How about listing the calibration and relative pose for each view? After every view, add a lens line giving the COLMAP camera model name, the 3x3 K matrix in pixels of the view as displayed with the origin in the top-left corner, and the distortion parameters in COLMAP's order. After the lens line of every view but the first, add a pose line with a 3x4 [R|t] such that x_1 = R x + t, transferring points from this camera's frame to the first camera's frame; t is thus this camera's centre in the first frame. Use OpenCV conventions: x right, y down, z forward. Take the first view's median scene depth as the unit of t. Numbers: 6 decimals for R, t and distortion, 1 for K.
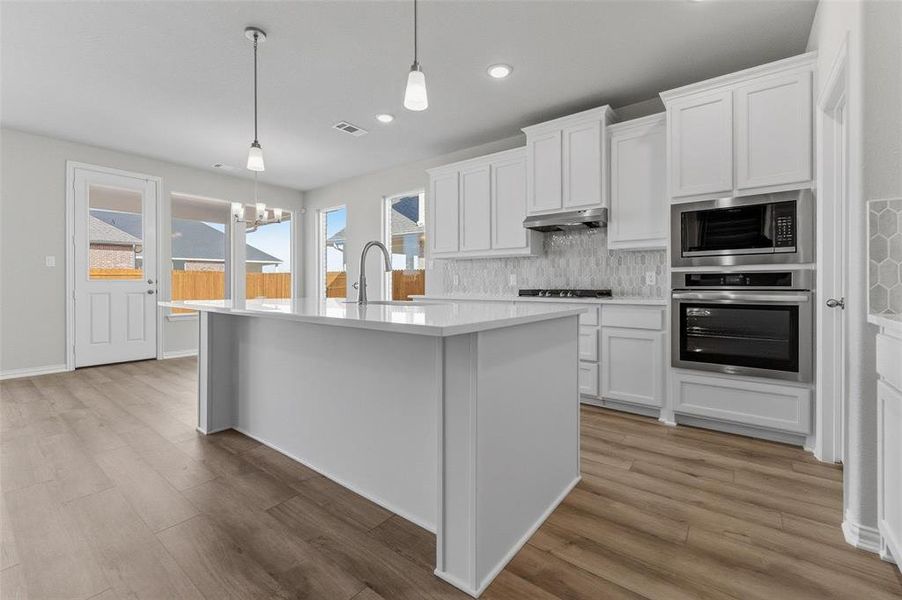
lens RADIAL K [[383.6, 0, 453.4], [0, 383.6, 284.9], [0, 0, 1]] dist [-0.002227, -0.000253]
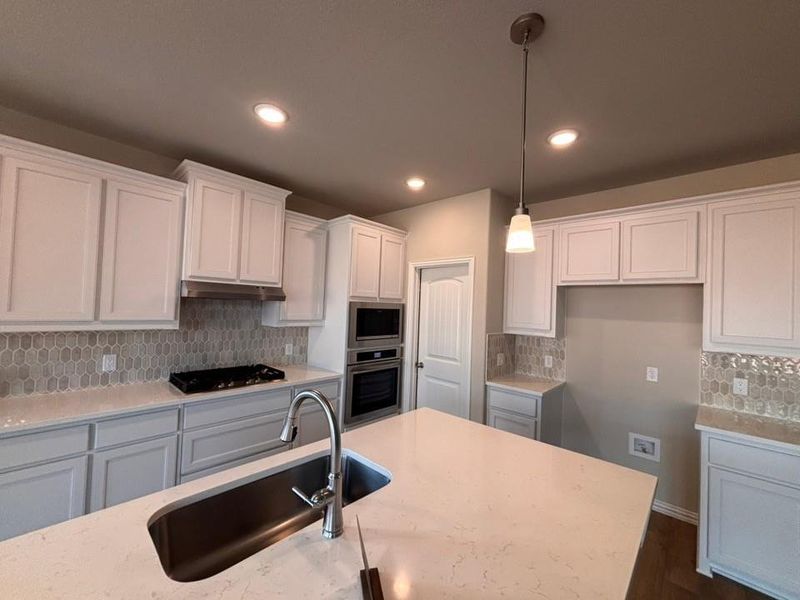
lens RADIAL K [[323.1, 0, 400.0], [0, 323.1, 300.0], [0, 0, 1]] dist [0.002892, -0.000210]
pose [[0.094434, 0.026286, 0.995184, -0.448240], [-0.038934, 0.998984, -0.022692, -0.164639], [-0.994770, -0.036604, 0.095361, 0.611454]]
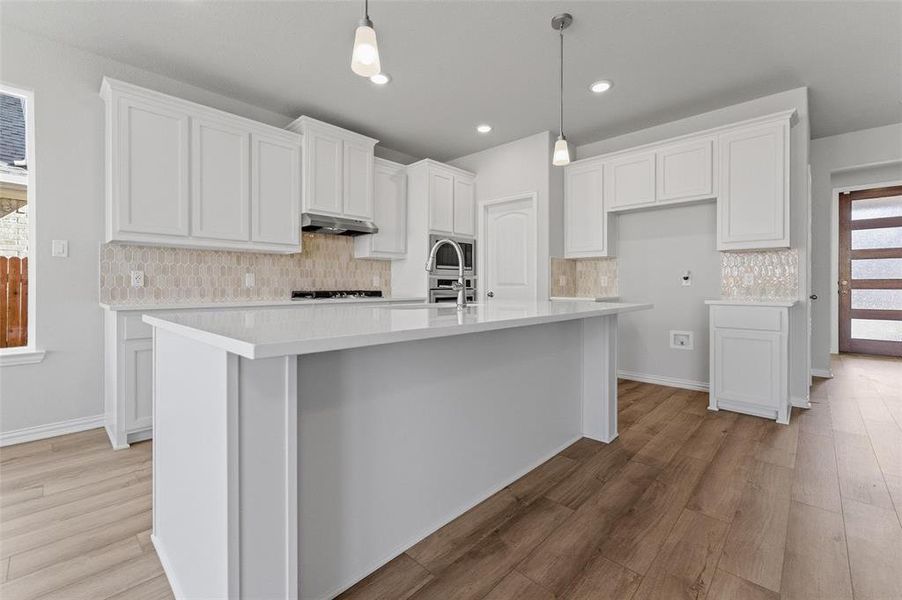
lens RADIAL K [[383.6, 0, 453.4], [0, 383.6, 284.9], [0, 0, 1]] dist [-0.002227, -0.000253]
pose [[0.100403, 0.001657, 0.994945, -0.803669], [-0.001059, 0.999998, -0.001559, -0.002505], [-0.994946, -0.000897, 0.100404, 0.639284]]
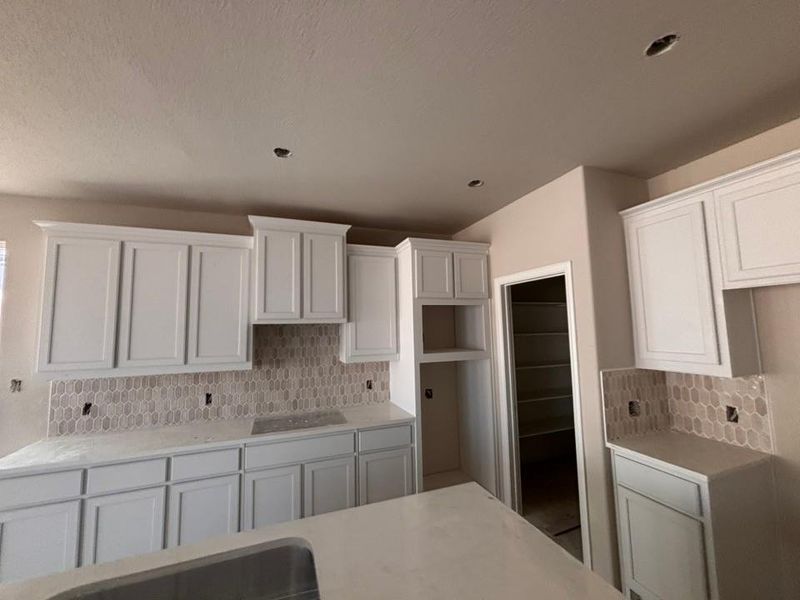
lens RADIAL K [[323.1, 0, 400.0], [0, 323.1, 300.0], [0, 0, 1]] dist [0.002892, -0.000210]
pose [[0.526698, 0.063822, 0.847653, -0.257356], [0.020523, 0.995932, -0.087738, -0.188517], [-0.849805, 0.063607, 0.523246, 0.443056]]
